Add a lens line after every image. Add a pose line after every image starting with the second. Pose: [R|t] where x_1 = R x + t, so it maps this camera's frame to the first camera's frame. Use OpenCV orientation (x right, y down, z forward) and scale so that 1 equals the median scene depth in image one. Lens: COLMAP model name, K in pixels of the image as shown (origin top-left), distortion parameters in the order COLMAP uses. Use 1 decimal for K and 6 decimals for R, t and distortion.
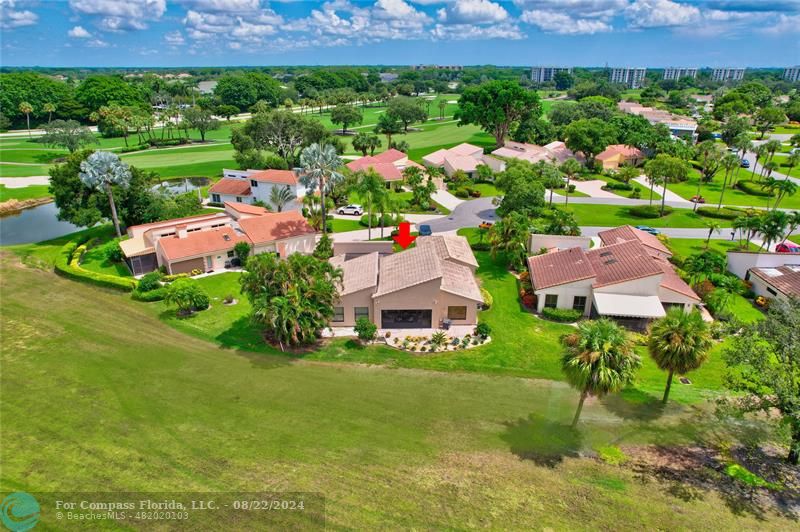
lens RADIAL K [[510.1, 0, 400.0], [0, 510.1, 266.0], [0, 0, 1]] dist [-0.072198, 0.059696]
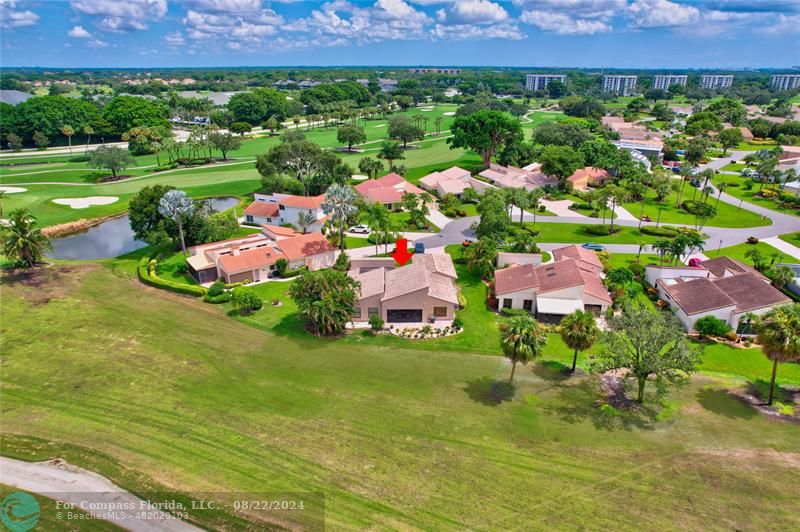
lens RADIAL K [[510.1, 0, 400.0], [0, 510.1, 266.0], [0, 0, 1]] dist [-0.072198, 0.059696]
pose [[1.000000, -0.000684, 0.000630, -0.000855], [0.000684, 1.000000, 0.000513, -0.033720], [-0.000631, -0.000513, 1.000000, -0.395930]]
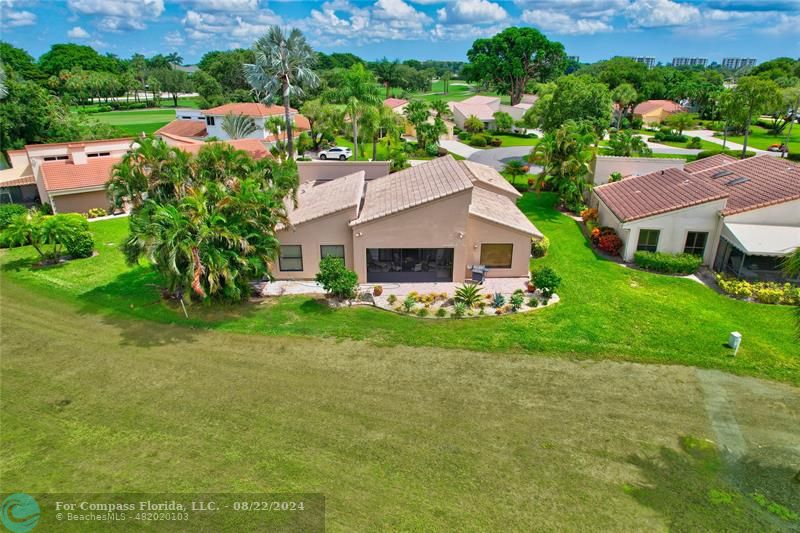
lens RADIAL K [[510.1, 0, 400.0], [0, 510.1, 266.5], [0, 0, 1]] dist [-0.072198, 0.059696]
pose [[1.000000, 0.000419, 0.000586, 0.000983], [-0.000419, 1.000000, -0.000772, 0.097256], [-0.000587, 0.000772, 1.000000, 0.386428]]
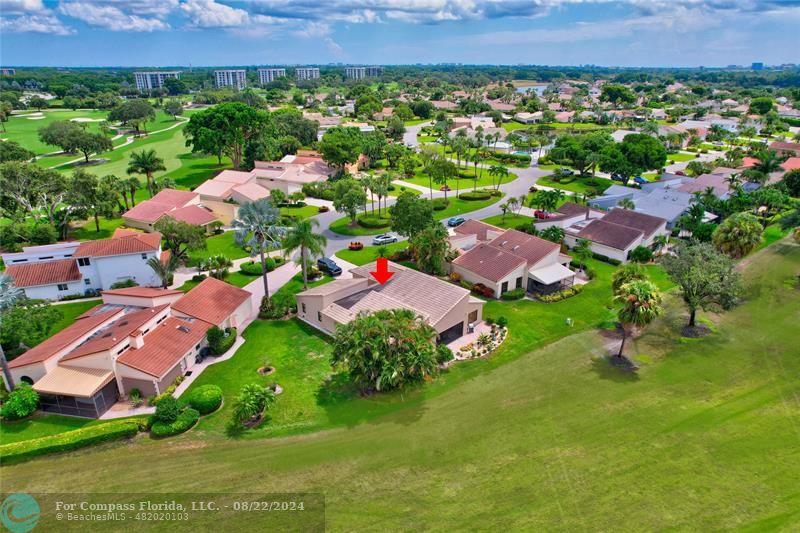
lens RADIAL K [[512.4, 0, 400.0], [0, 512.4, 266.5], [0, 0, 1]] dist [-0.083268, 0.079547]
pose [[0.722052, -0.255896, 0.642774, -0.721186], [0.254467, 0.962184, 0.097205, -0.177011], [-0.643341, 0.093377, 0.759864, 0.152371]]
